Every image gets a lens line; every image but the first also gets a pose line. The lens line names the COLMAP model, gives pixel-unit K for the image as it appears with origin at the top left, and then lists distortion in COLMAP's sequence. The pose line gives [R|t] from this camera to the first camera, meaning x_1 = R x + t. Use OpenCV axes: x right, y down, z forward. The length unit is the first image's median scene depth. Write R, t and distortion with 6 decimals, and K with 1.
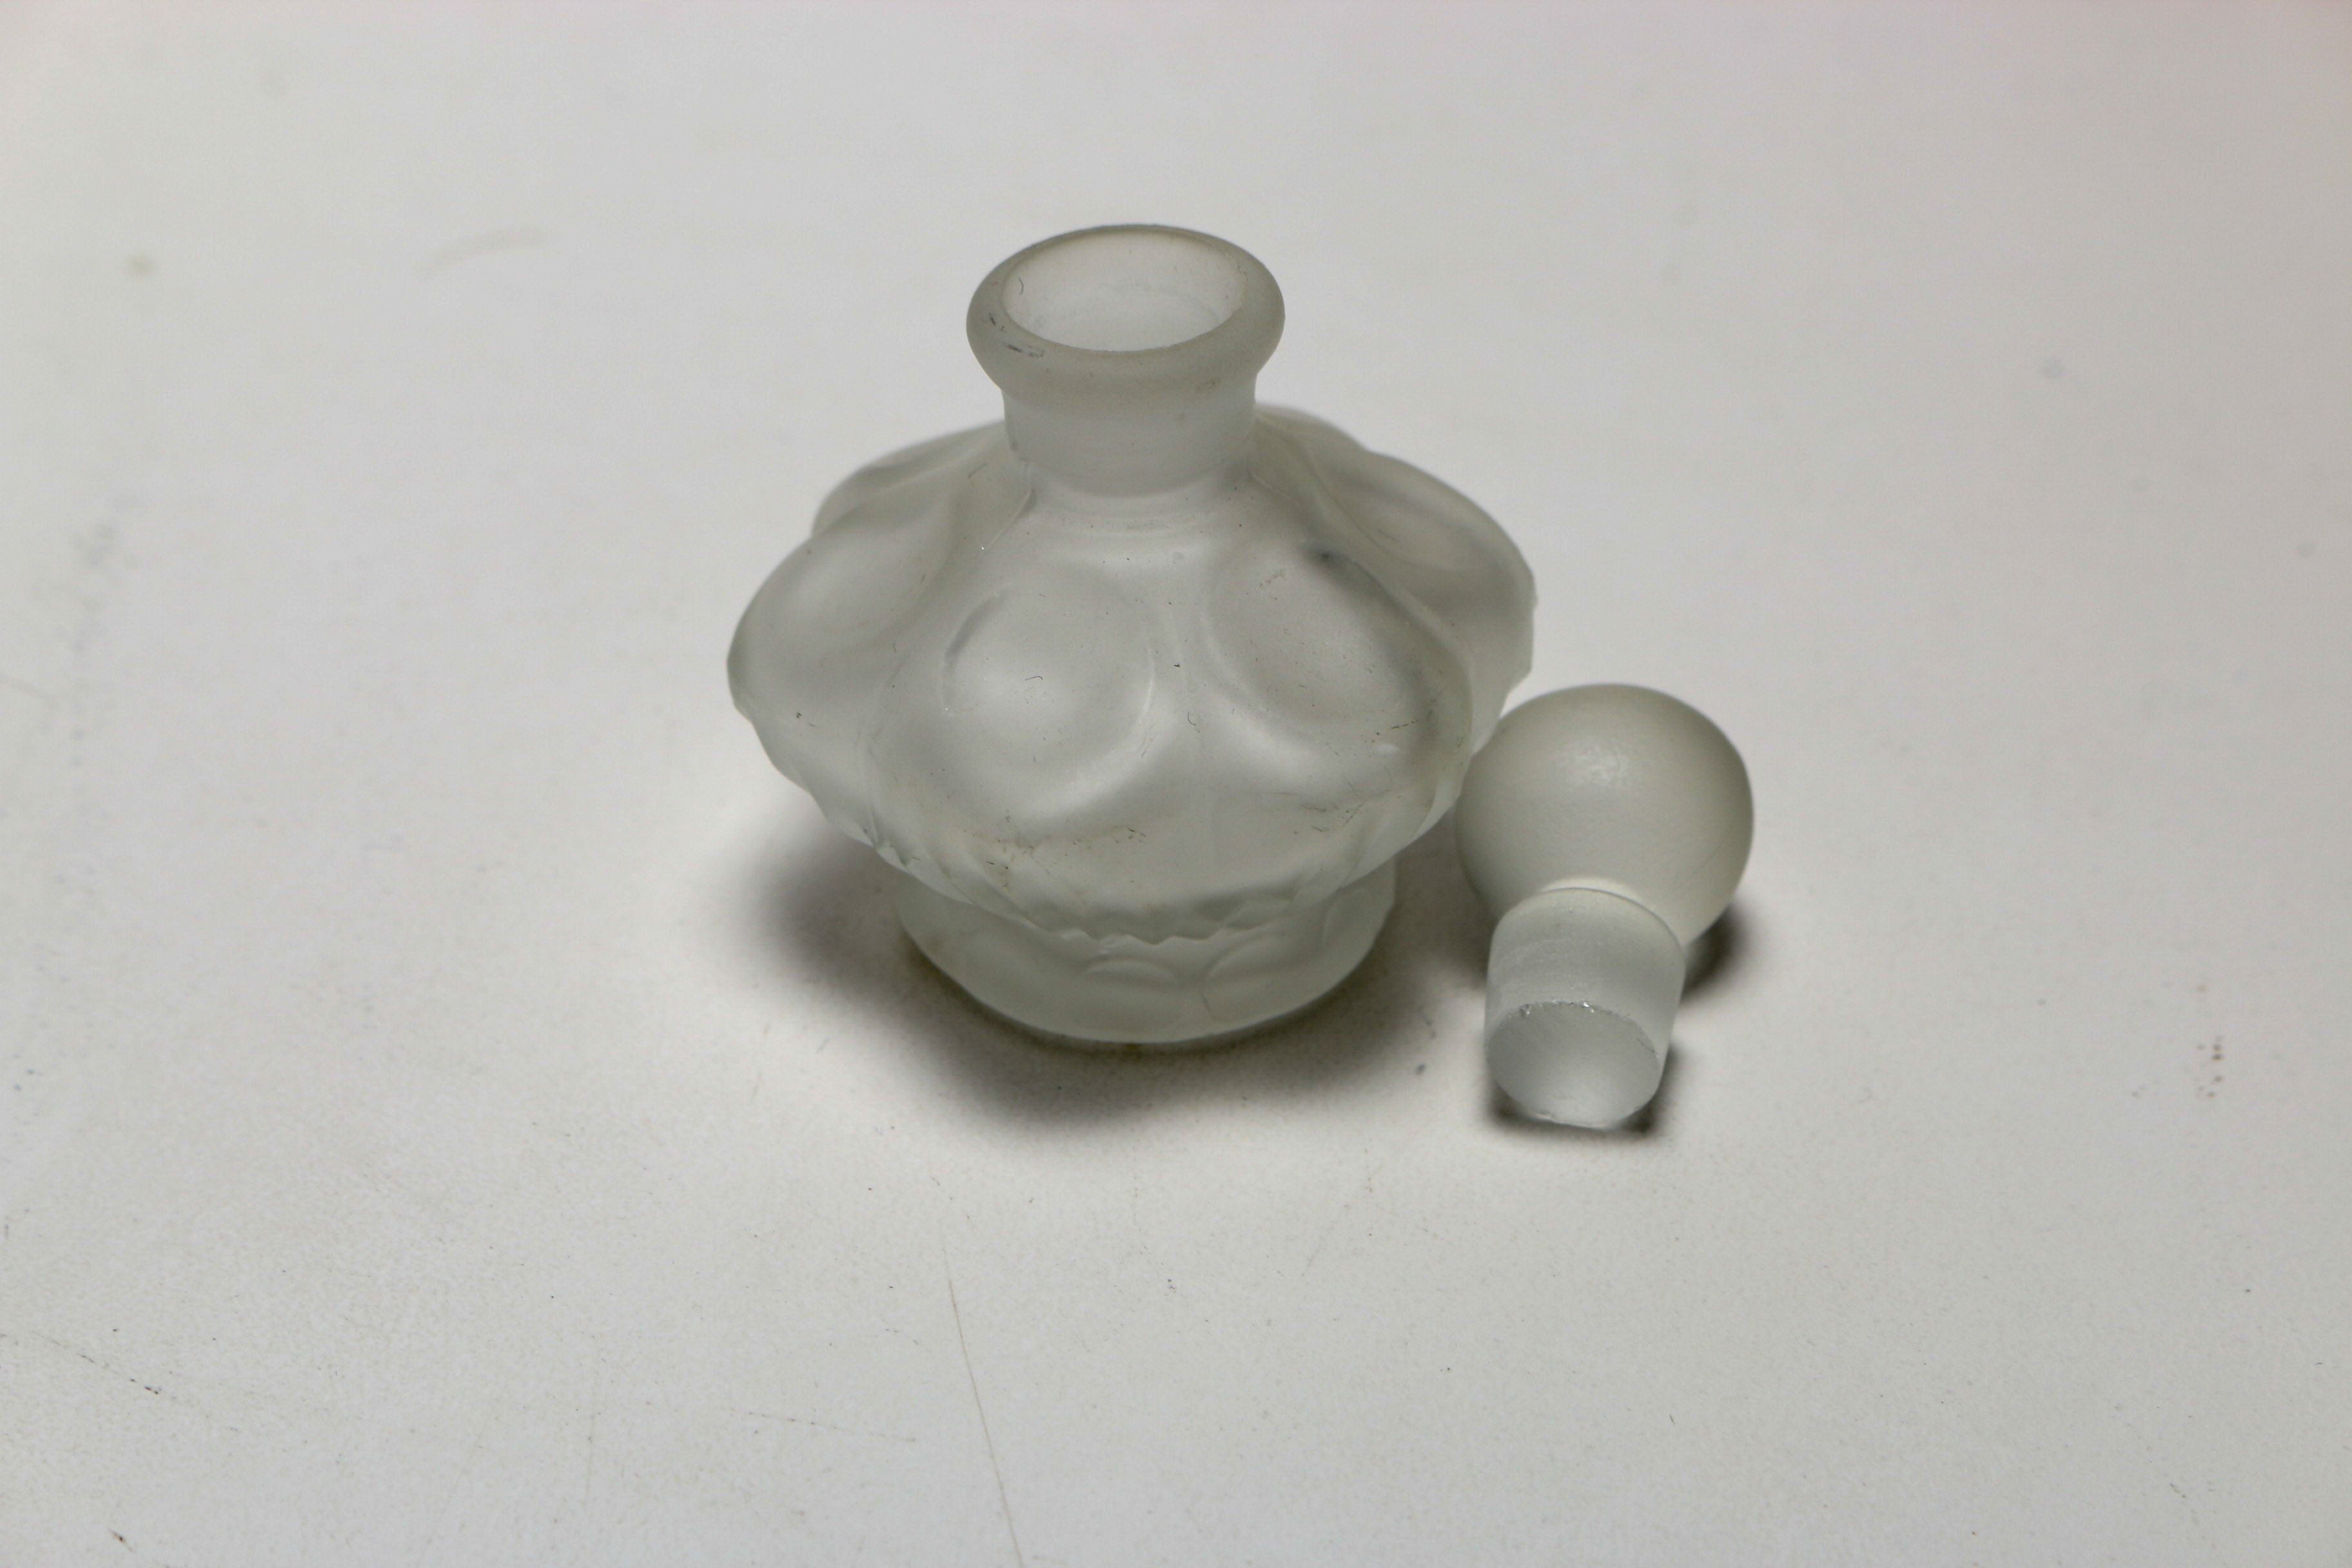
lens RADIAL K [[5431.2, 0, 1183.4], [0, 5431.2, 786.0], [0, 0, 1]] dist [-0.024217, 0.000000]
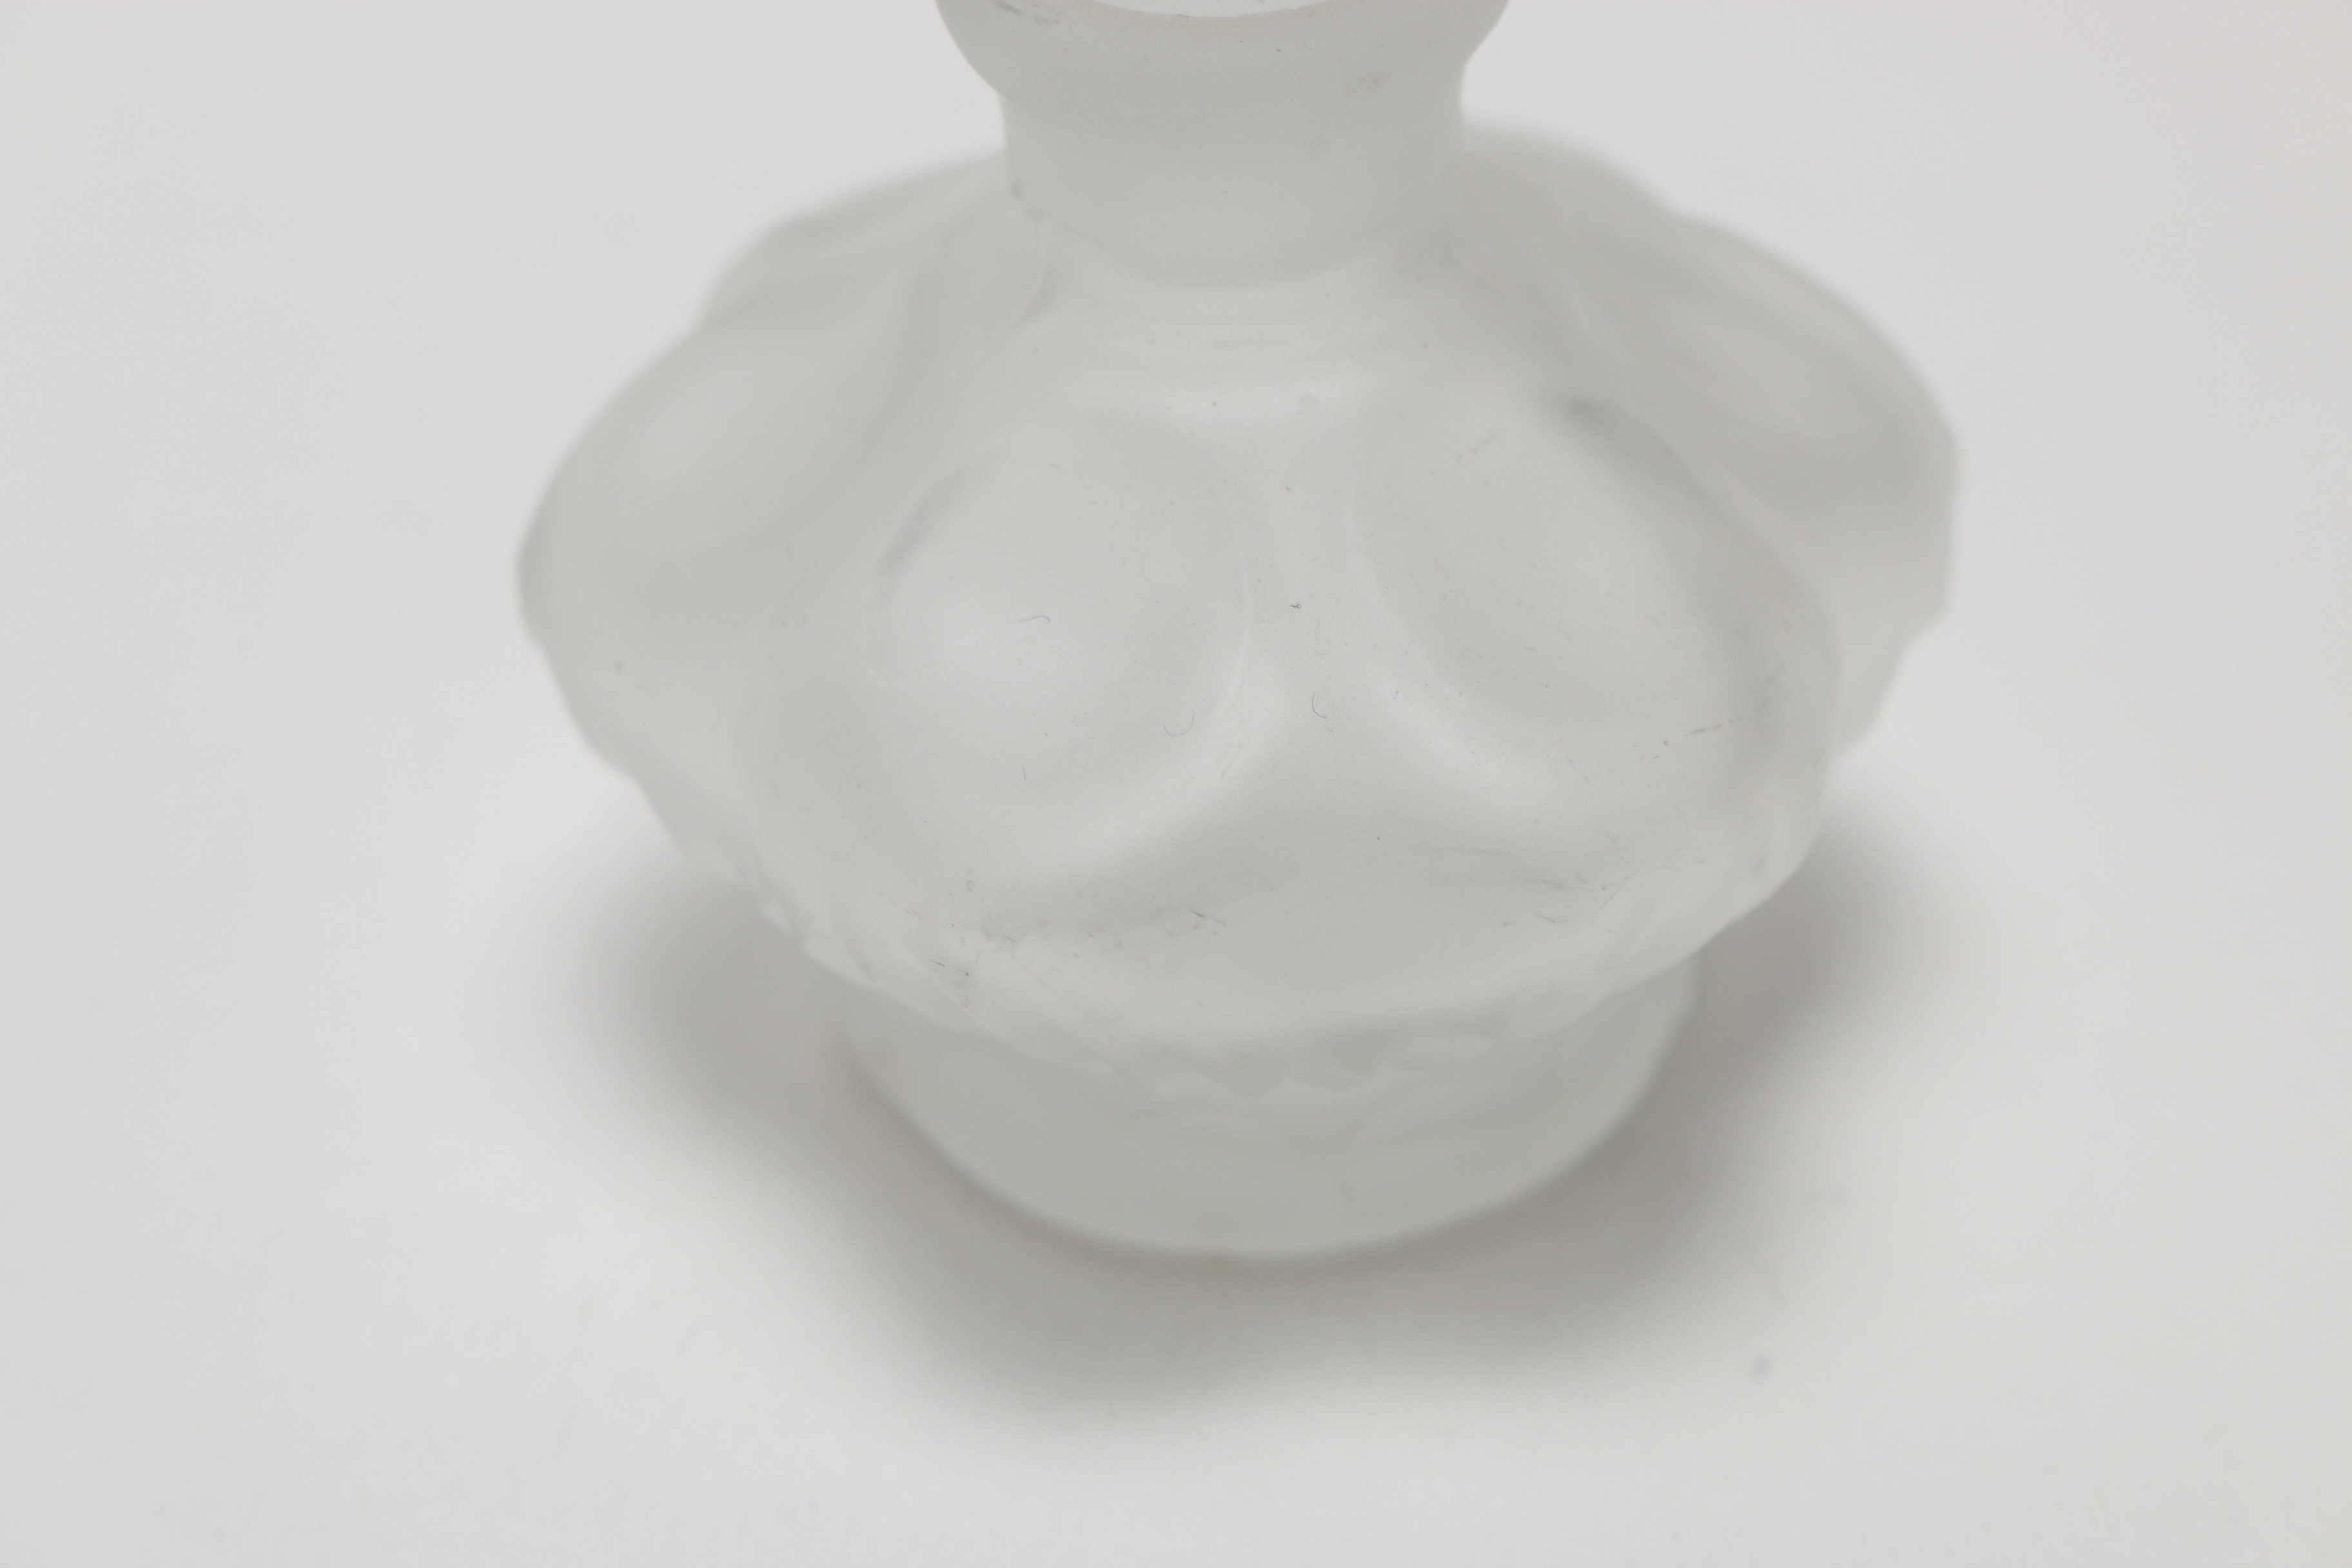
lens RADIAL K [[5431.2, 0, 1164.9], [0, 5431.2, 783.0], [0, 0, 1]] dist [-0.024217, 0.000000]
pose [[0.997602, 0.030641, -0.062060, 0.019478], [-0.027537, 0.998356, 0.050267, -0.030721], [0.063498, -0.048438, 0.996806, 0.451309]]
